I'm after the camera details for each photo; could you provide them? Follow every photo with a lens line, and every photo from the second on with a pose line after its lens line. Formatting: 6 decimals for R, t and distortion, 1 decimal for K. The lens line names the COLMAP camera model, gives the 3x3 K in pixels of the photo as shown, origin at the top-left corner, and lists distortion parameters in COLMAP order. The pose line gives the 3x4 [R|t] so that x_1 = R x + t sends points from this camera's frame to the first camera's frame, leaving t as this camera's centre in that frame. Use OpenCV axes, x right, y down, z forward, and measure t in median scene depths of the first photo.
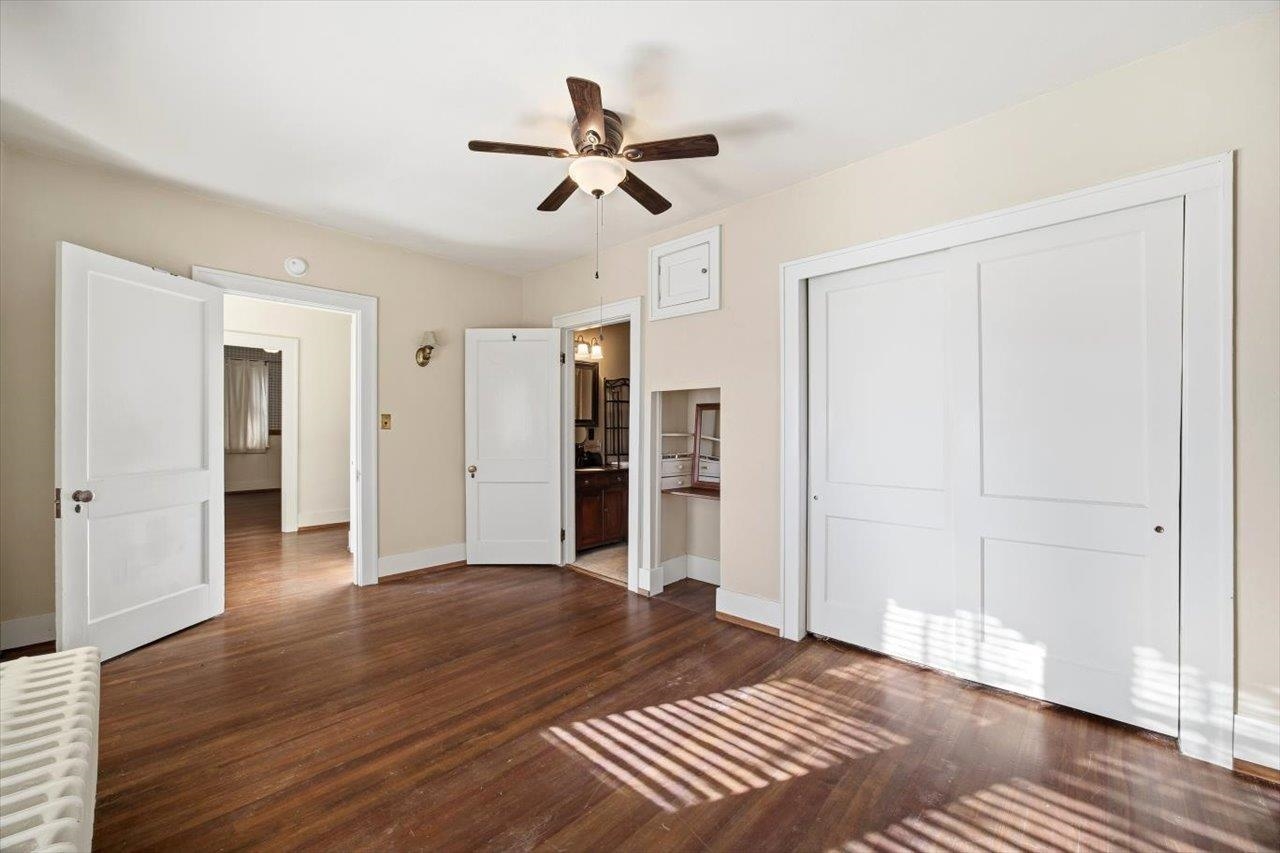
lens RADIAL K [[497.2, 0, 638.7], [0, 497.2, 430.6], [0, 0, 1]] dist [-0.009164, 0.000997]
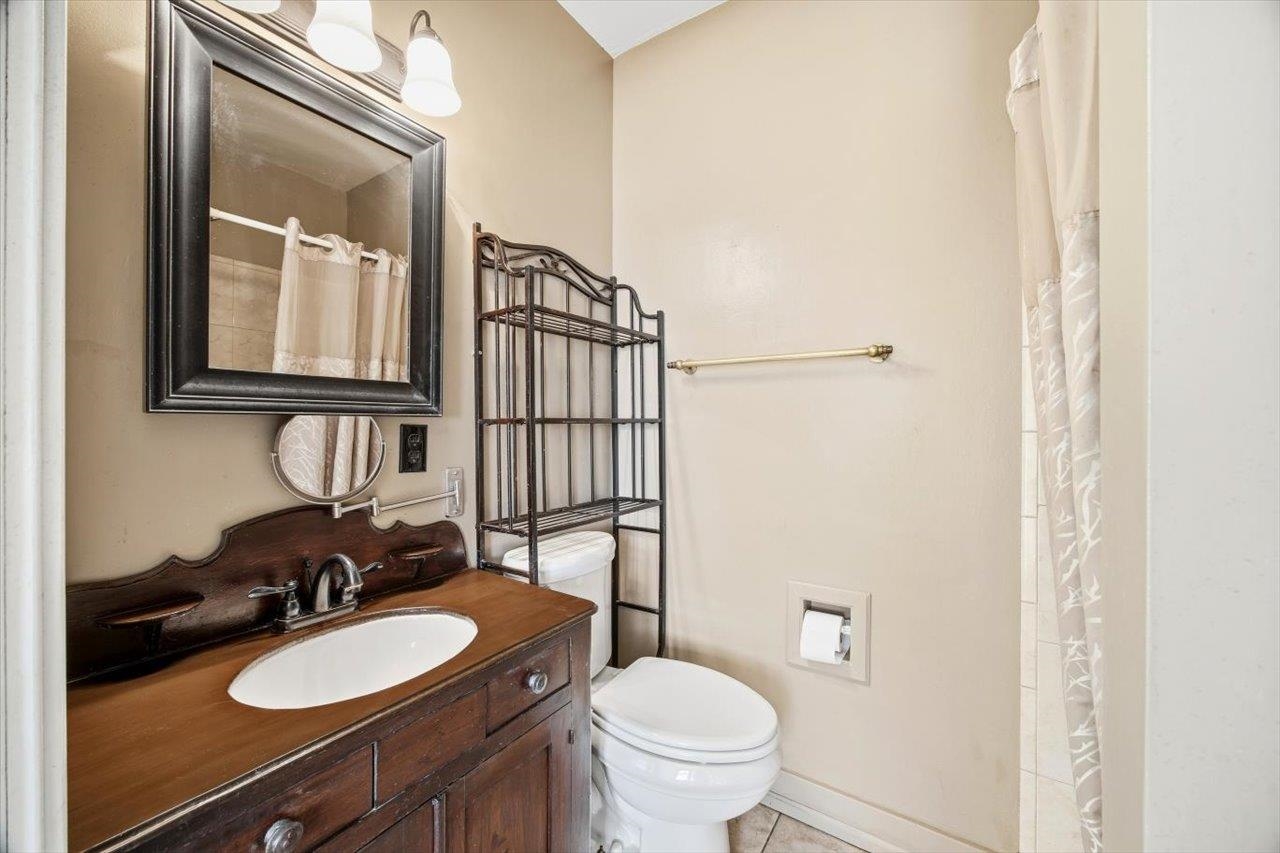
lens RADIAL K [[497.2, 0, 640.4], [0, 497.2, 421.1], [0, 0, 1]] dist [-0.009164, 0.000997]
pose [[0.987371, -0.001191, 0.158422, -0.026543], [0.001491, 0.999997, -0.001772, -0.004024], [-0.158420, 0.001985, 0.987370, 0.749185]]
